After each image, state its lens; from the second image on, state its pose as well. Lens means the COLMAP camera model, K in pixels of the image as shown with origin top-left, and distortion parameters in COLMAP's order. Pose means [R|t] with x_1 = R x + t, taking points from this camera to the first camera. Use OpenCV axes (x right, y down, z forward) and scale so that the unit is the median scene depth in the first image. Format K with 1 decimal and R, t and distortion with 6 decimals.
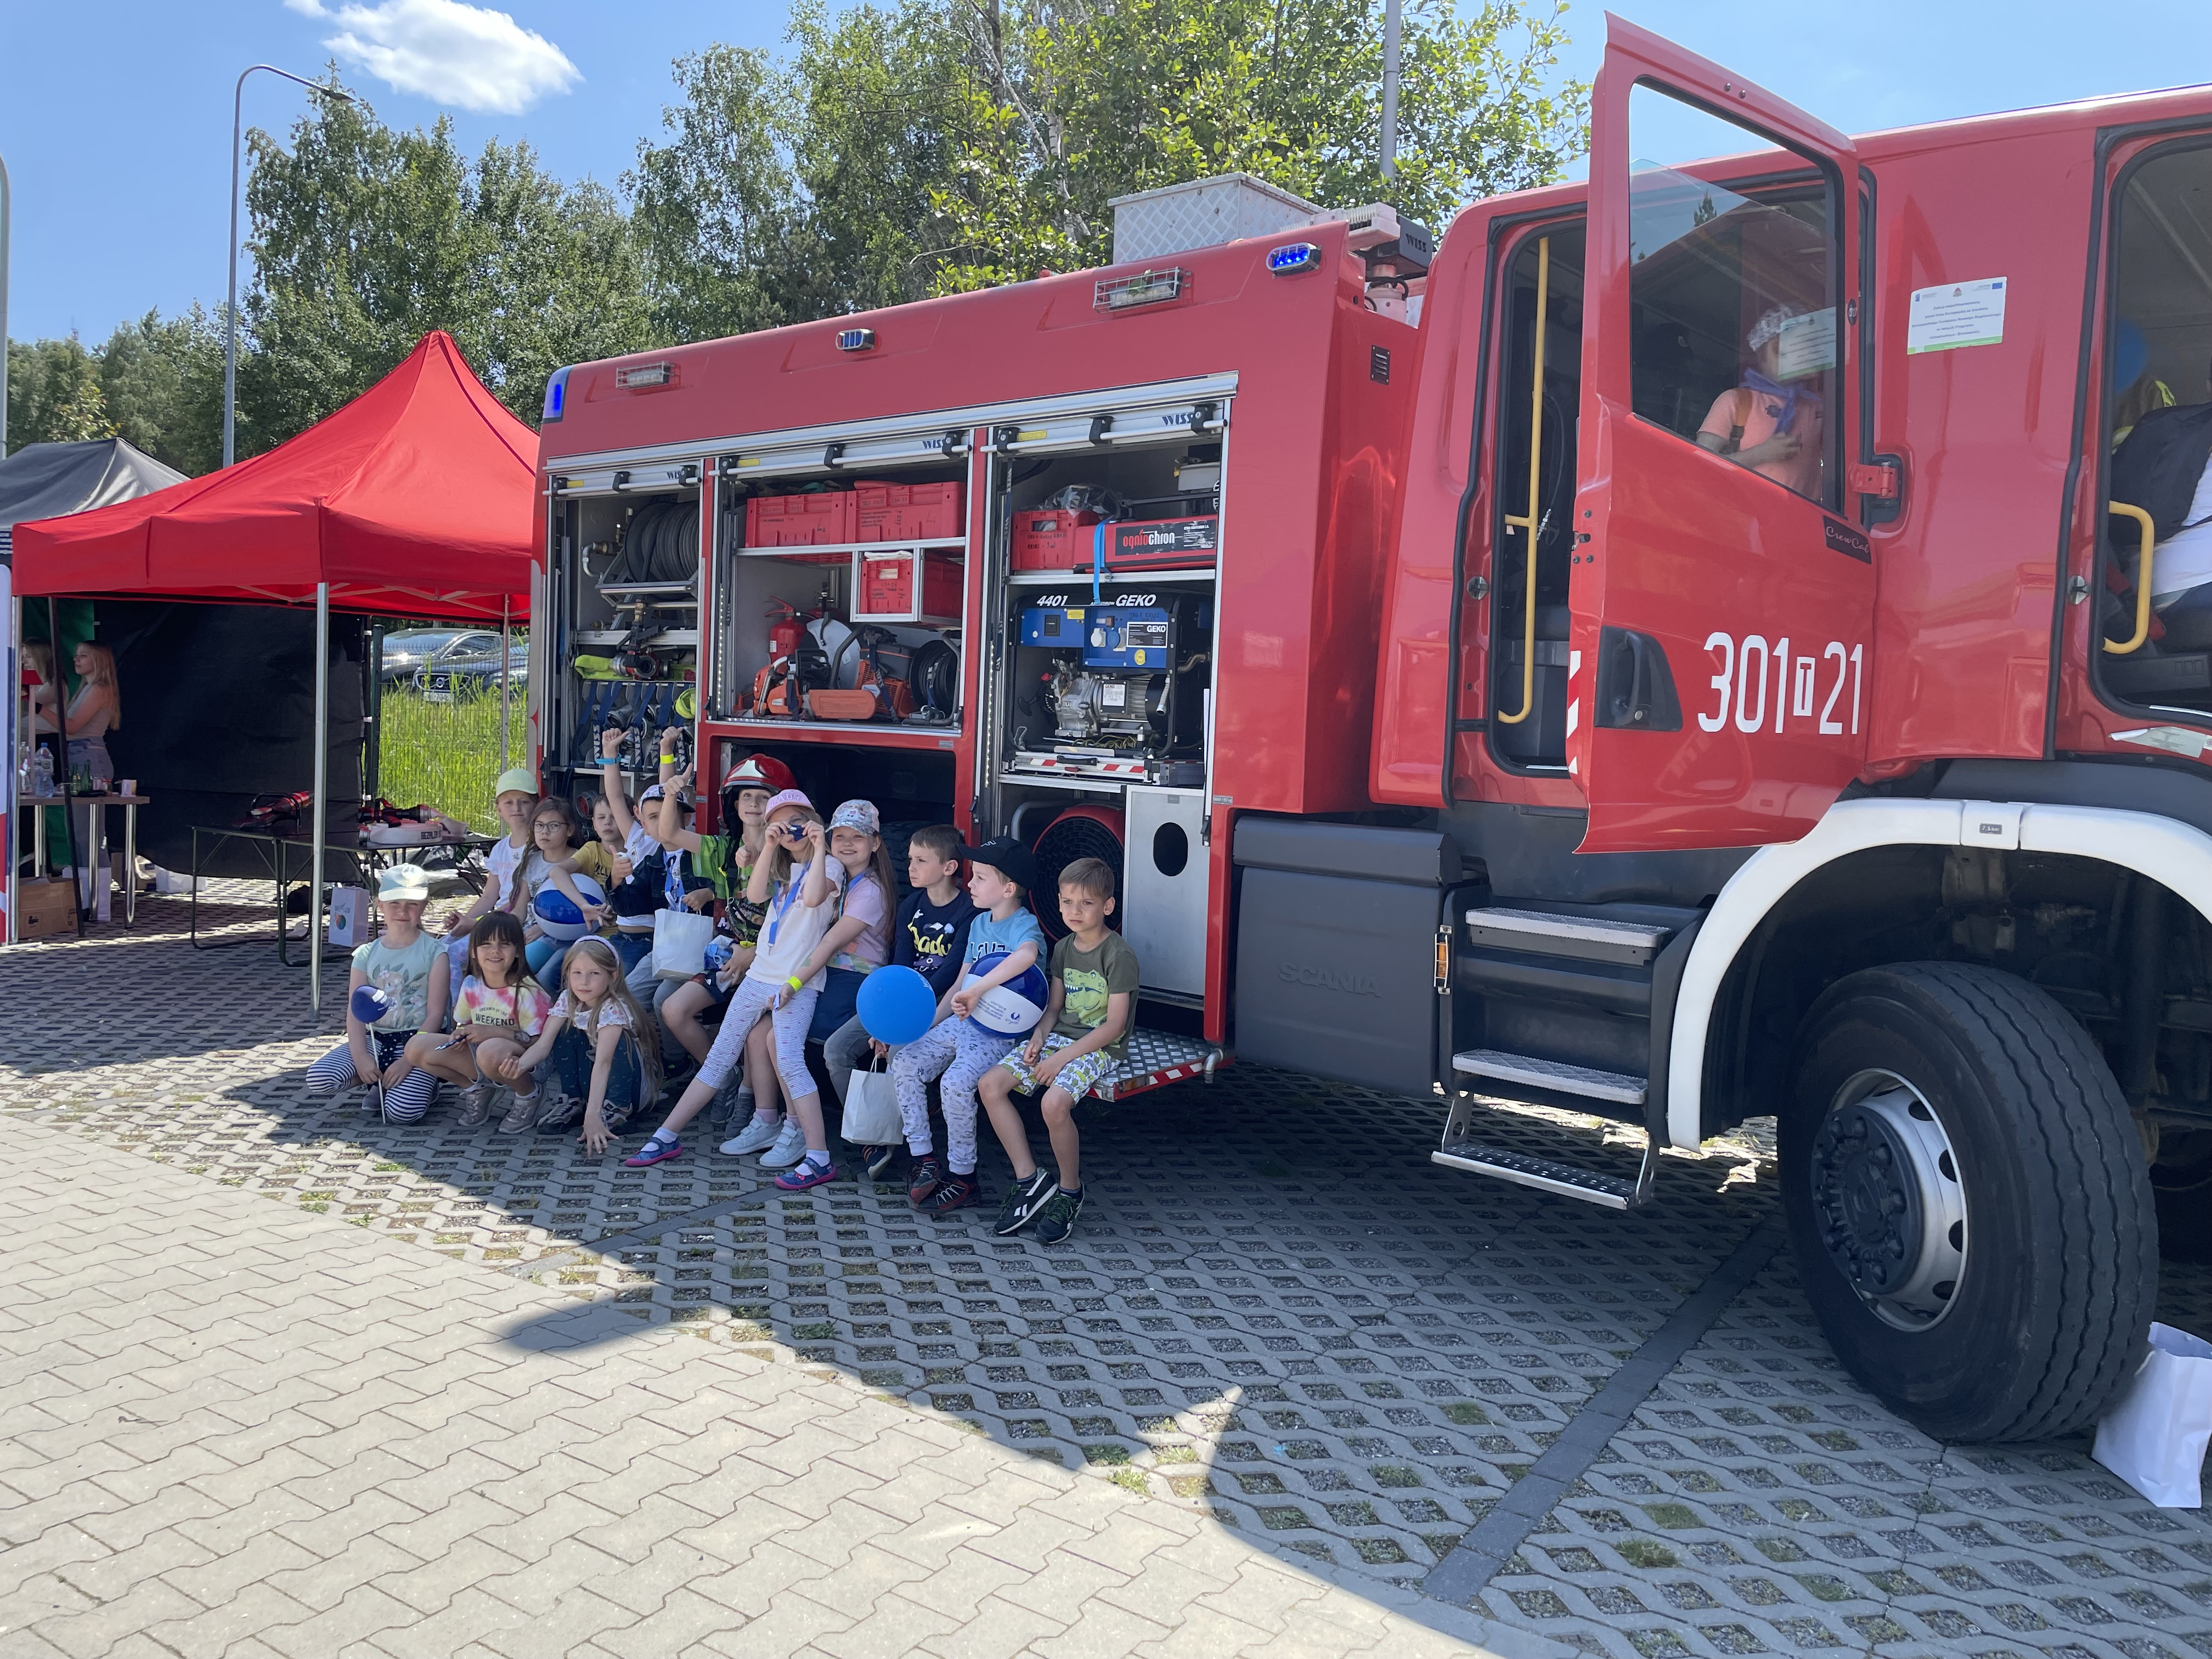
lens RADIAL K [[1660.2, 0, 1113.0], [0, 1660.2, 827.1], [0, 0, 1]] dist [0.072671, -0.003212]
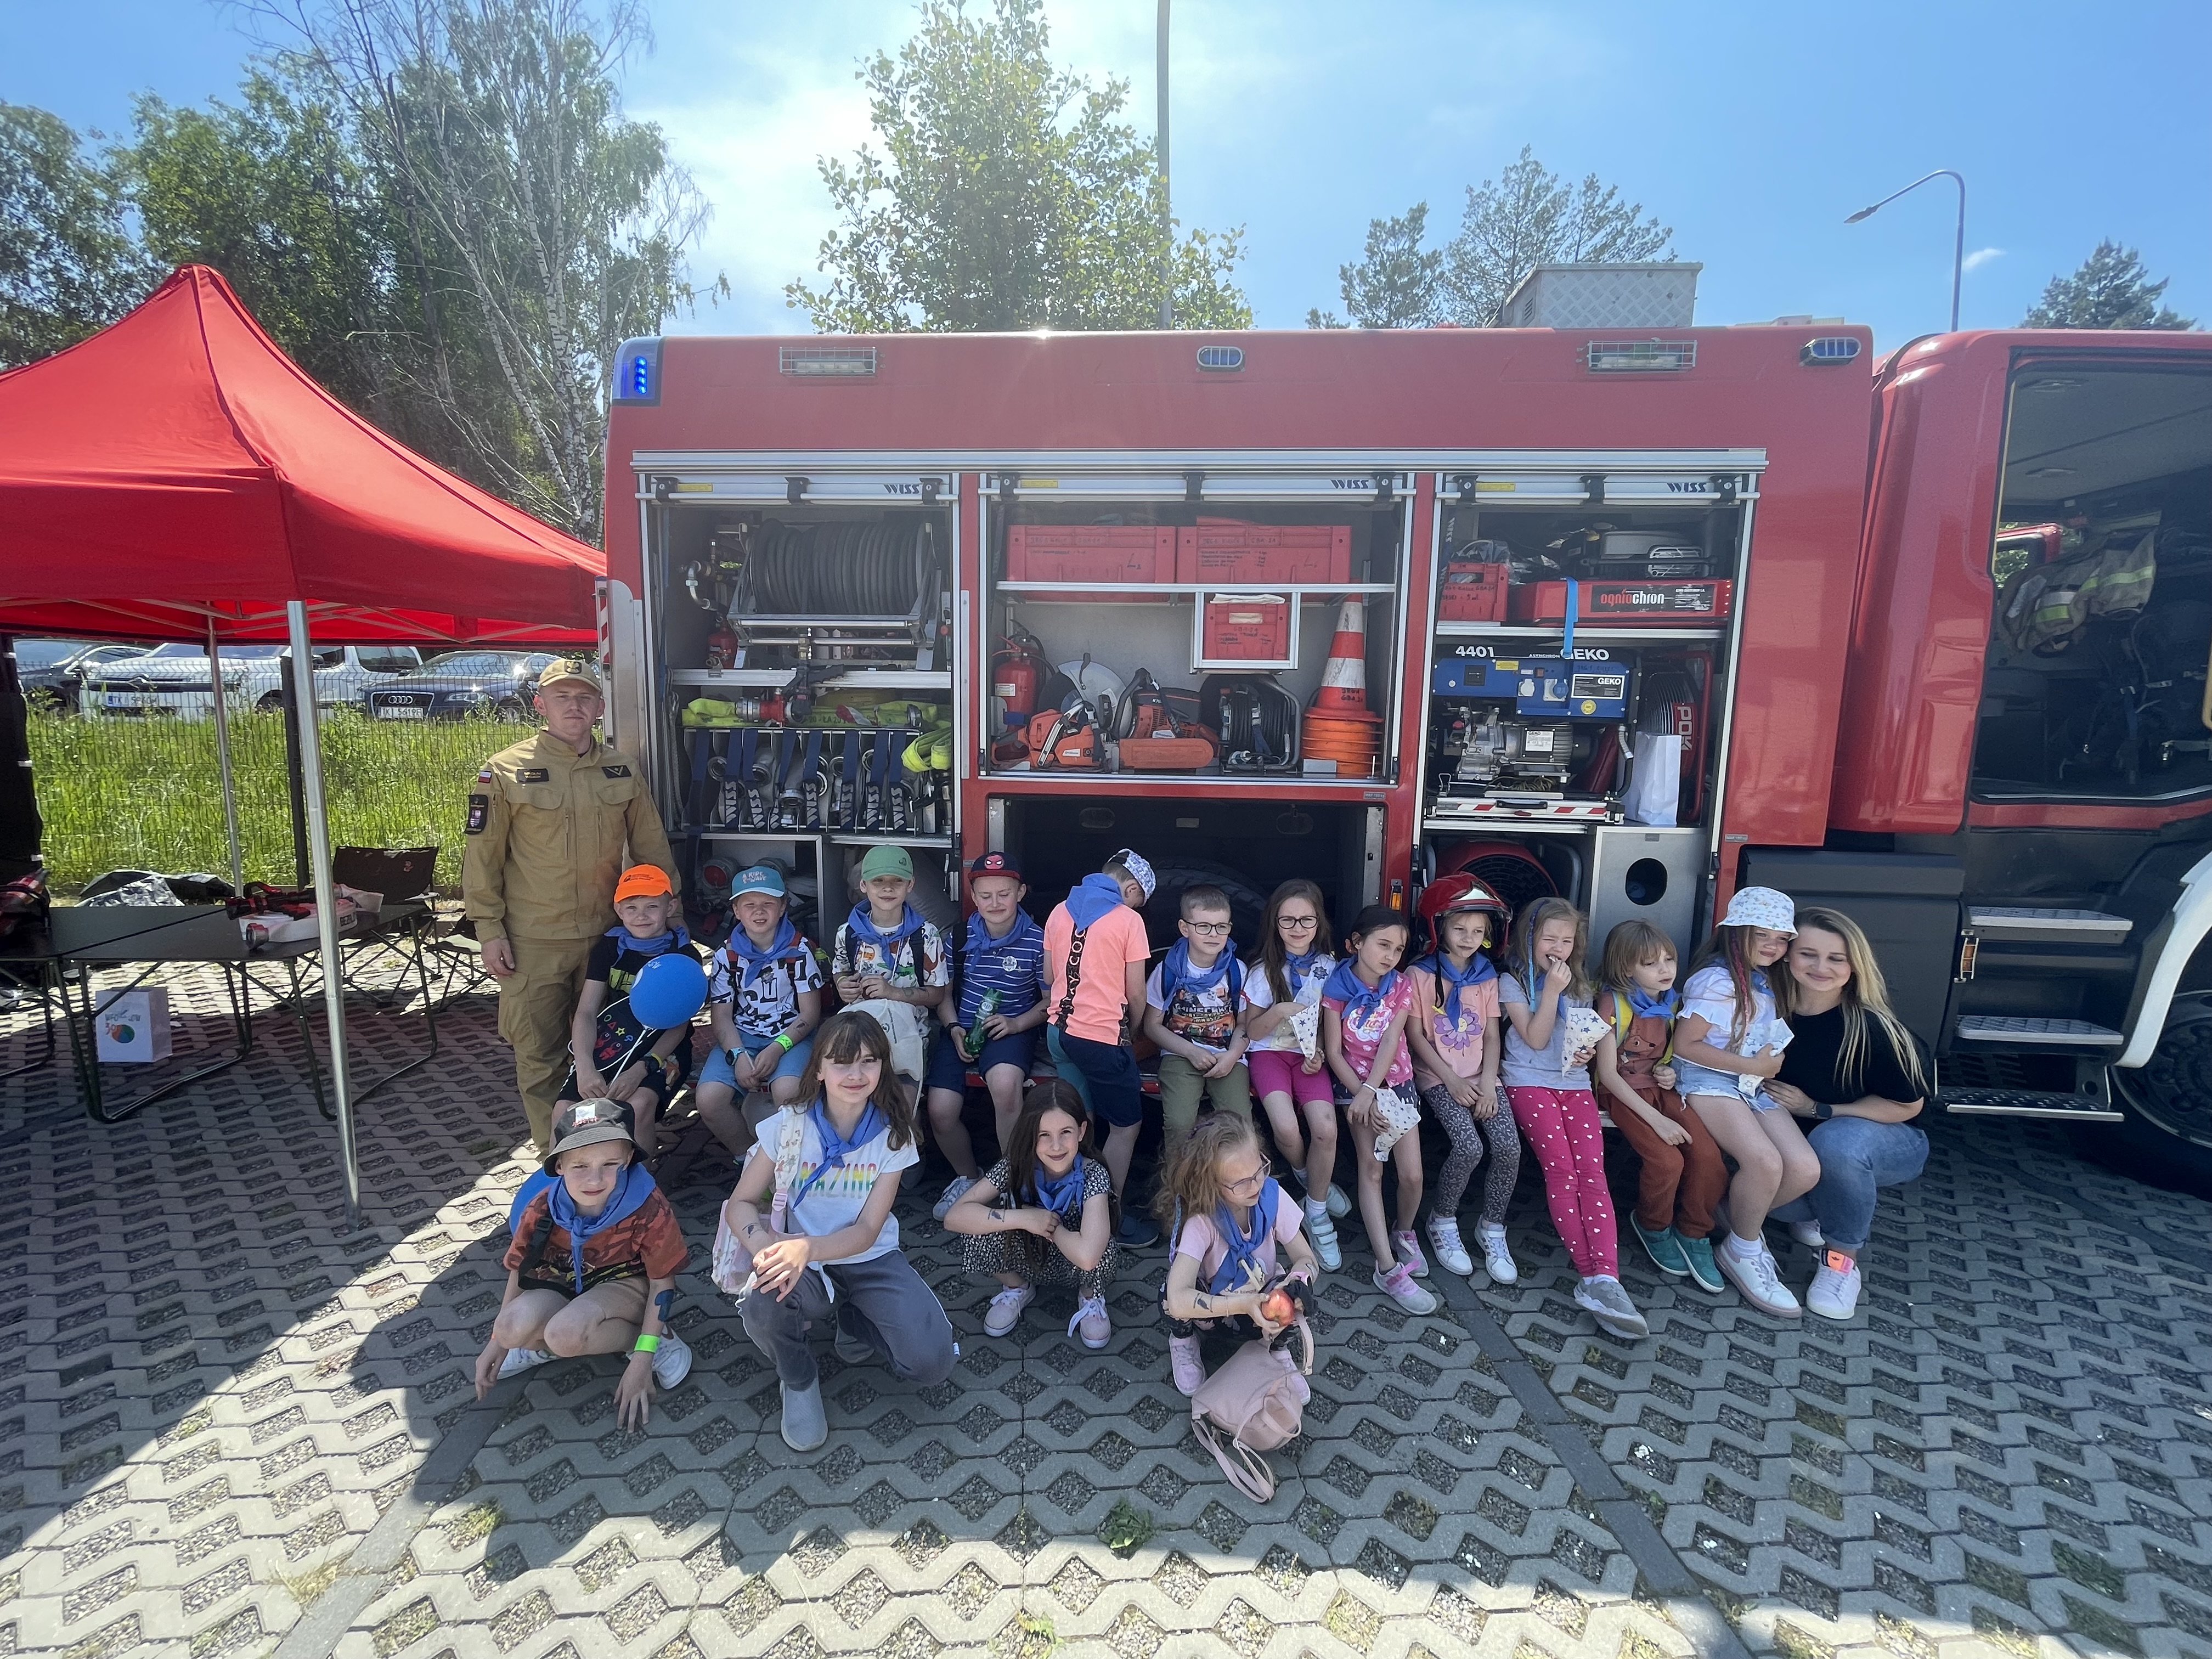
lens RADIAL K [[891.2, 0, 1097.8], [0, 891.2, 821.6], [0, 0, 1]] dist [-0.004664, 0.000739]
pose [[0.800364, -0.108043, 0.589698, -0.575969], [0.056363, 0.992831, 0.105406, -0.104572], [-0.596858, -0.051126, 0.800716, 0.702098]]
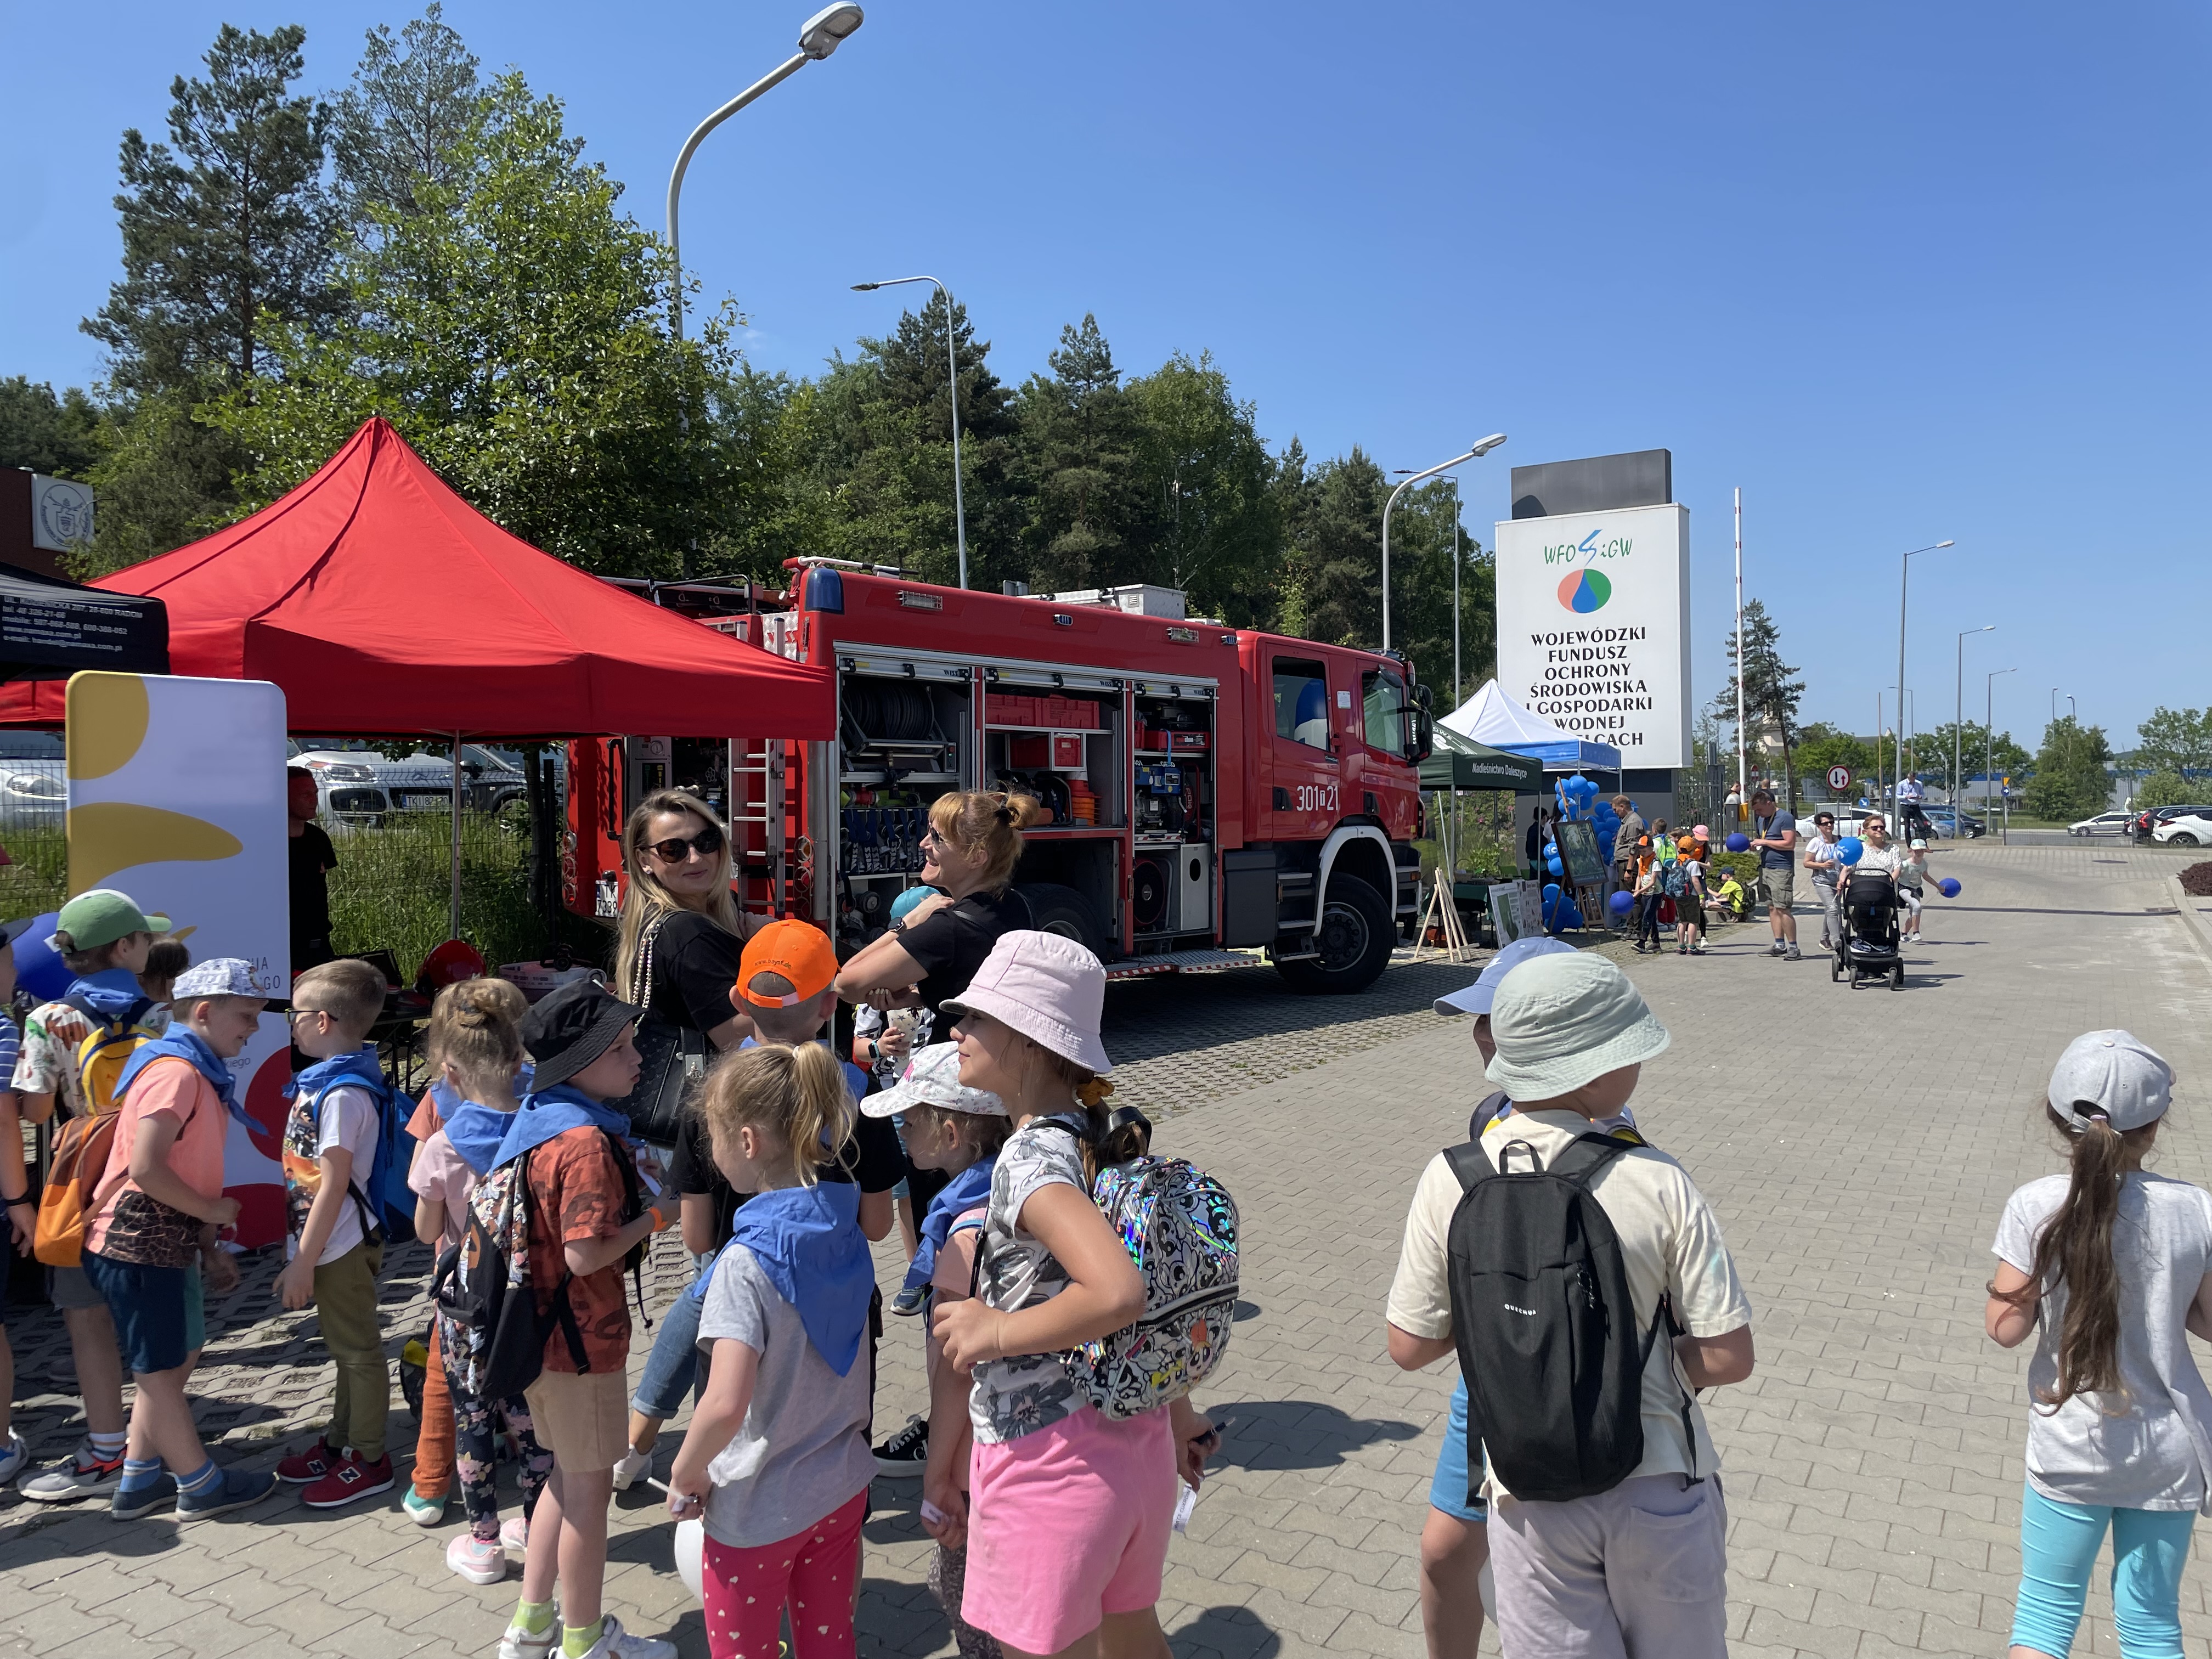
lens RADIAL K [[1660.2, 0, 1105.1], [0, 1660.2, 818.6], [0, 0, 1]] dist [0.072671, -0.003212]
pose [[-0.028982, -0.057893, 0.997902, -2.200670], [0.060674, 0.996379, 0.059567, -0.197972], [-0.997737, 0.062273, -0.025364, 1.118746]]
